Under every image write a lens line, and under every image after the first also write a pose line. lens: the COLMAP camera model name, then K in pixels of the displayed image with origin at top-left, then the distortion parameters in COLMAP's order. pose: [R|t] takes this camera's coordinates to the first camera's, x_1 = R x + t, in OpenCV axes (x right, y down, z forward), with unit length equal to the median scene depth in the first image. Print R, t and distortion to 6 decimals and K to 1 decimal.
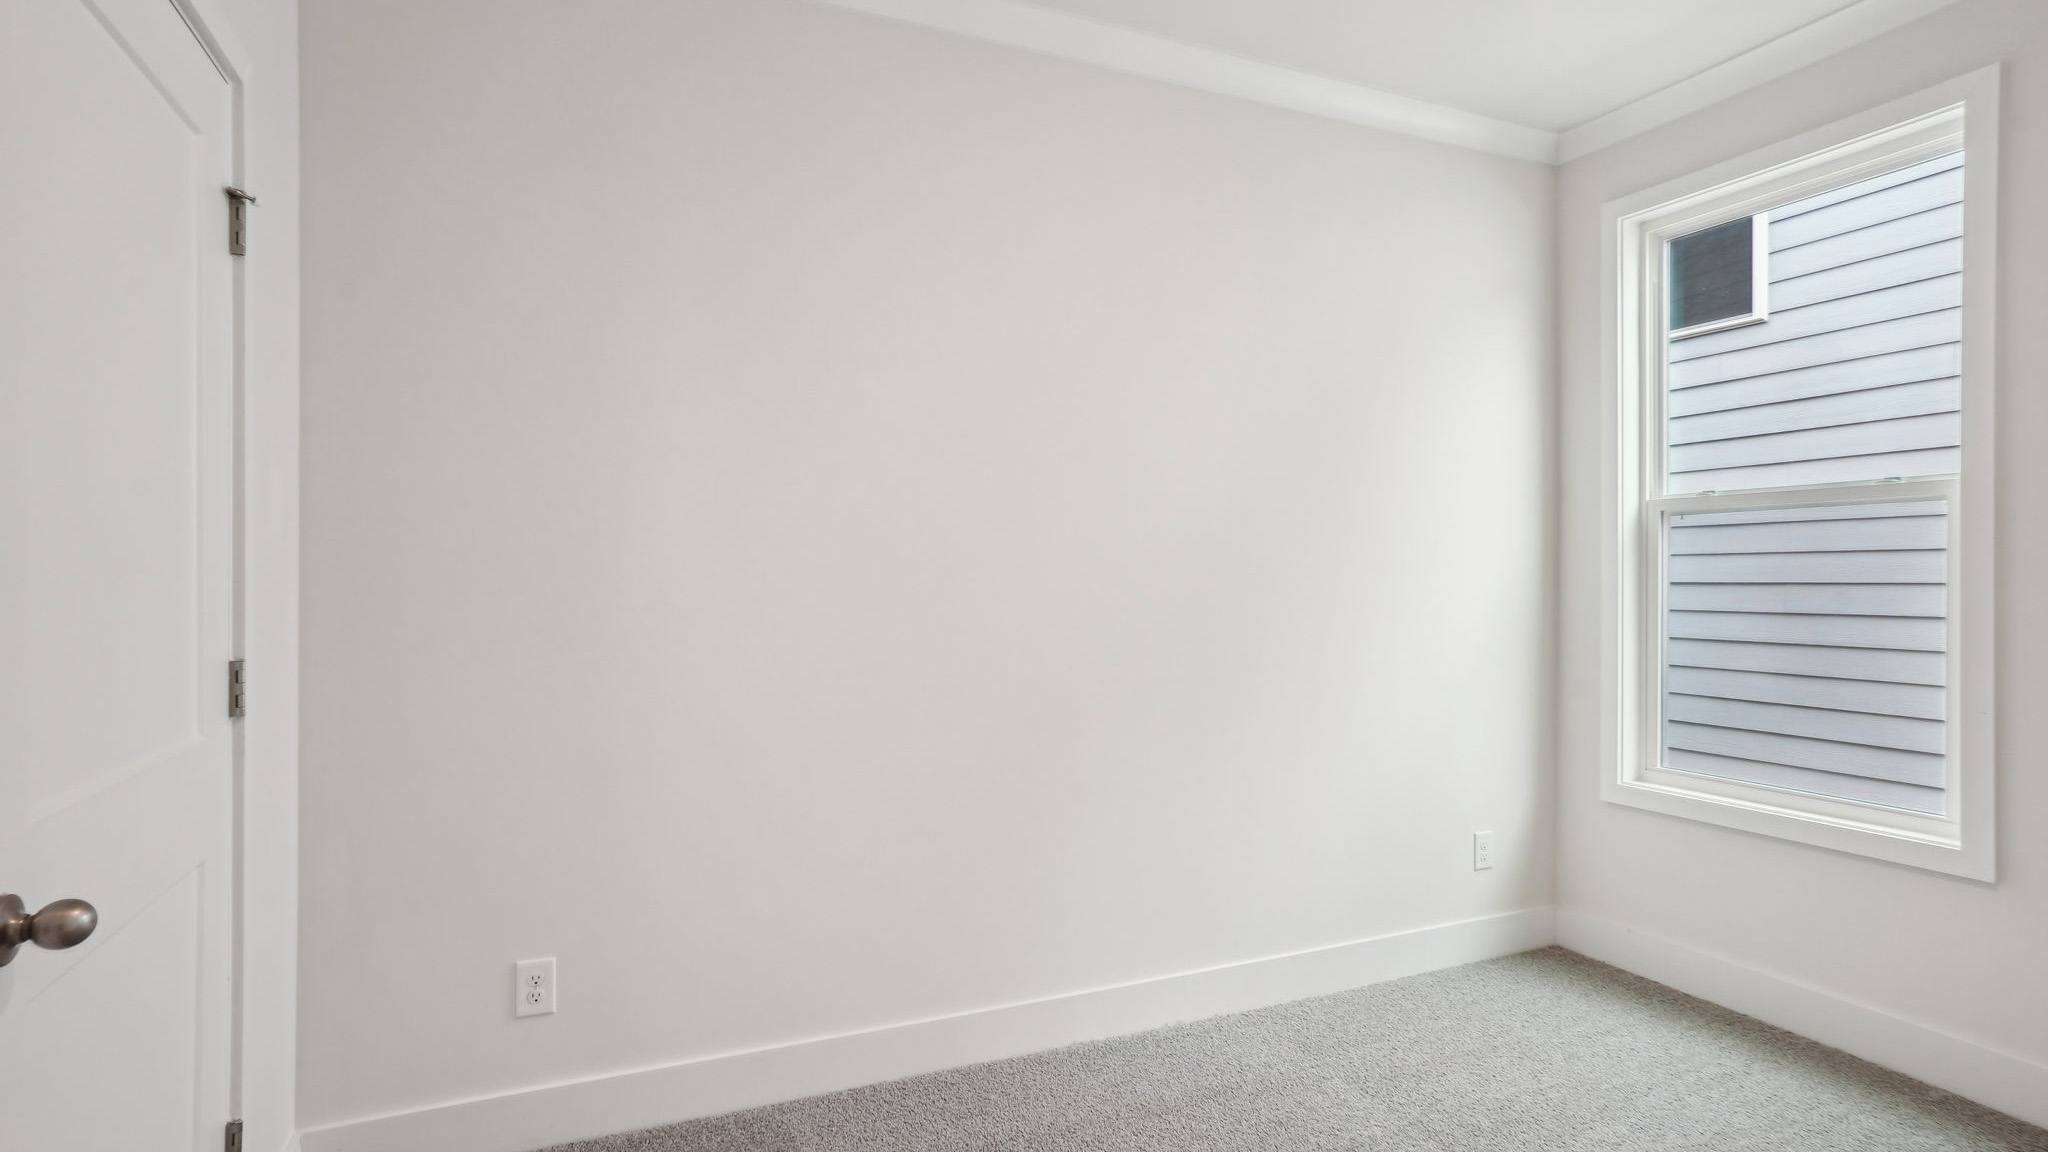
lens RADIAL K [[1109.8, 0, 1018.1], [0, 1109.8, 583.3], [0, 0, 1]] dist [-0.055697, 0.053233]
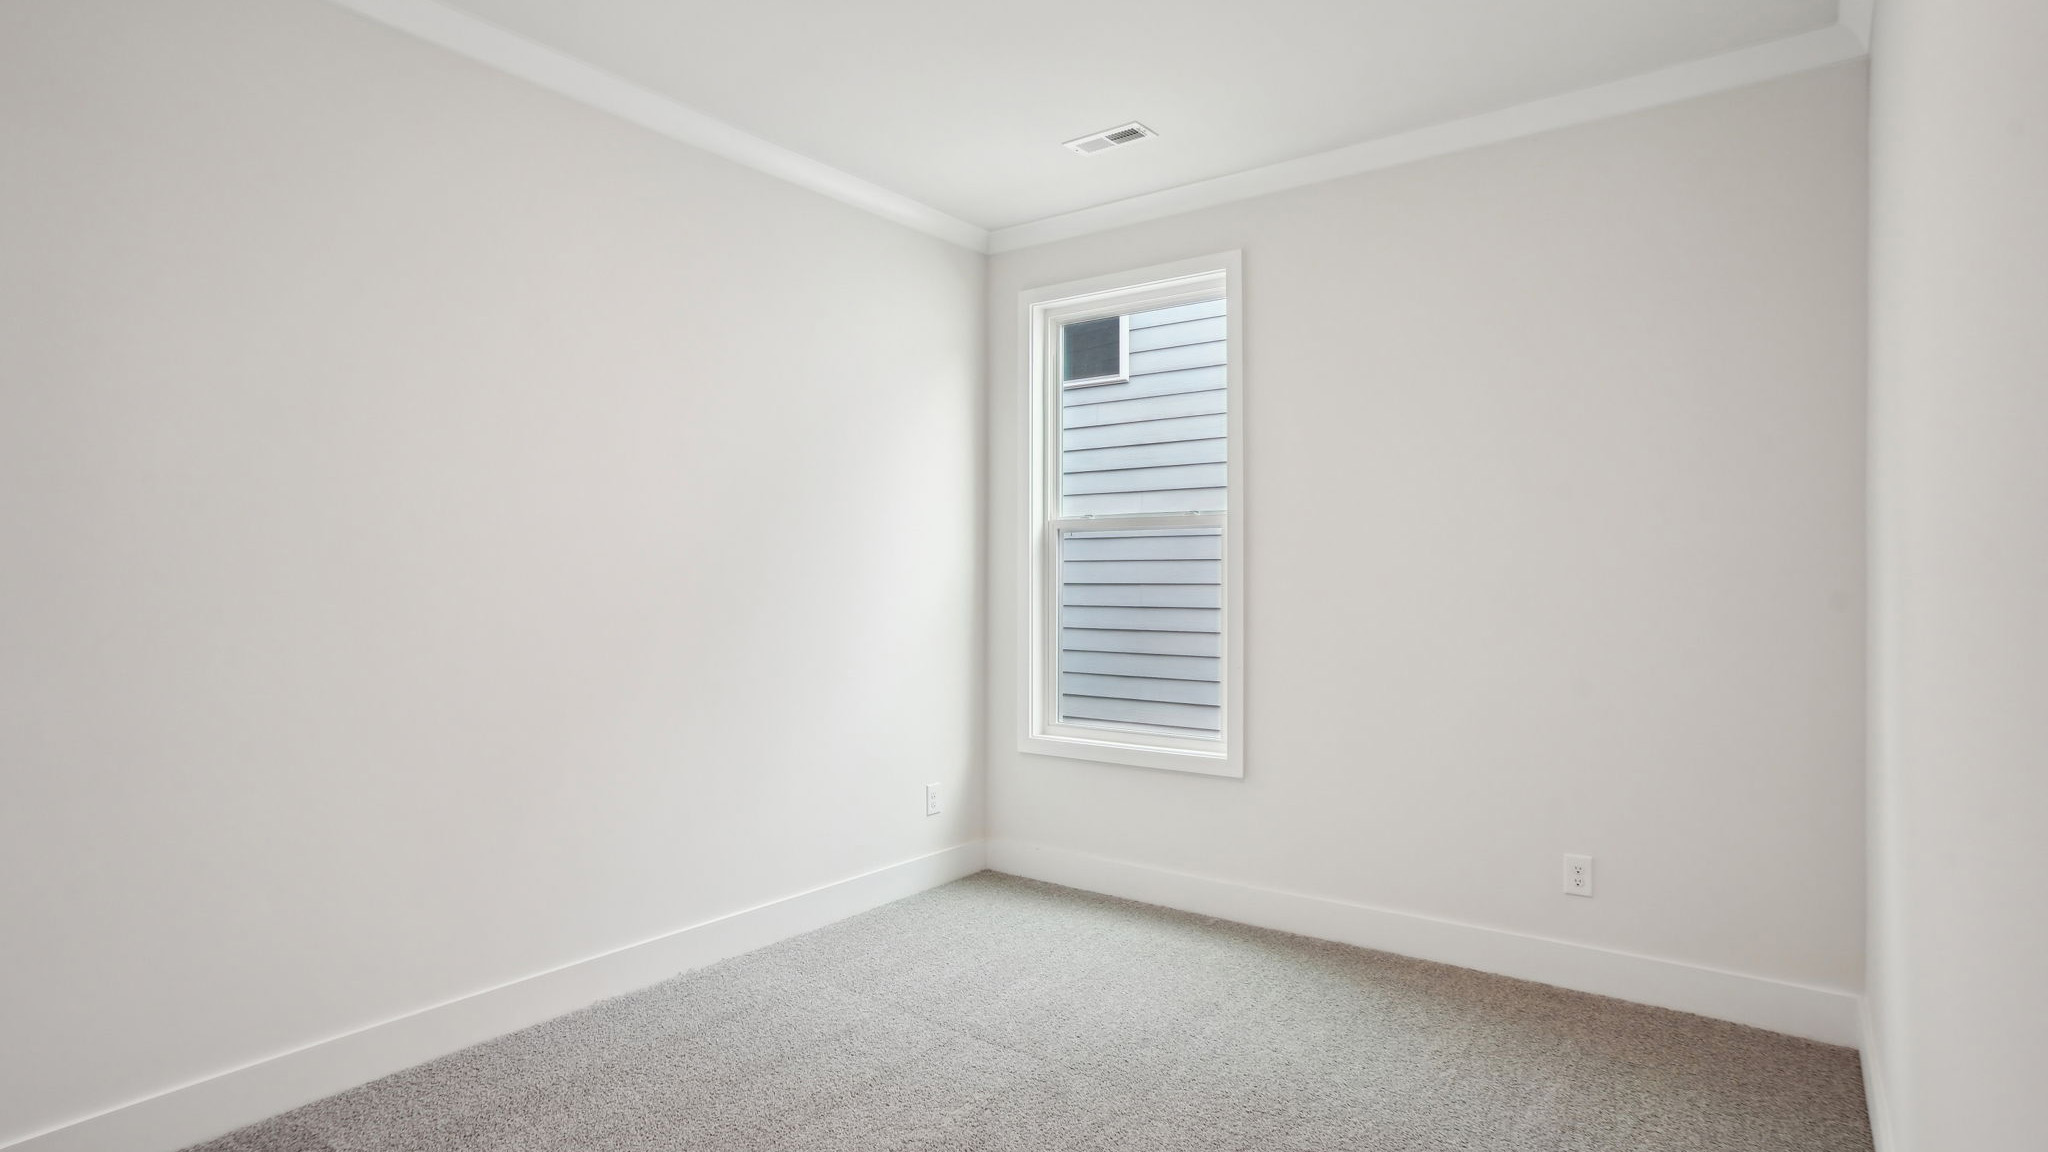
lens RADIAL K [[1050.4, 0, 1062.7], [0, 1050.4, 558.9], [0, 0, 1]] dist [-0.051087, 0.046370]
pose [[0.859891, 0.011275, 0.510353, -0.064362], [0.000792, 0.999725, -0.023421, -0.000646], [-0.510477, 0.020543, 0.859646, -0.109055]]
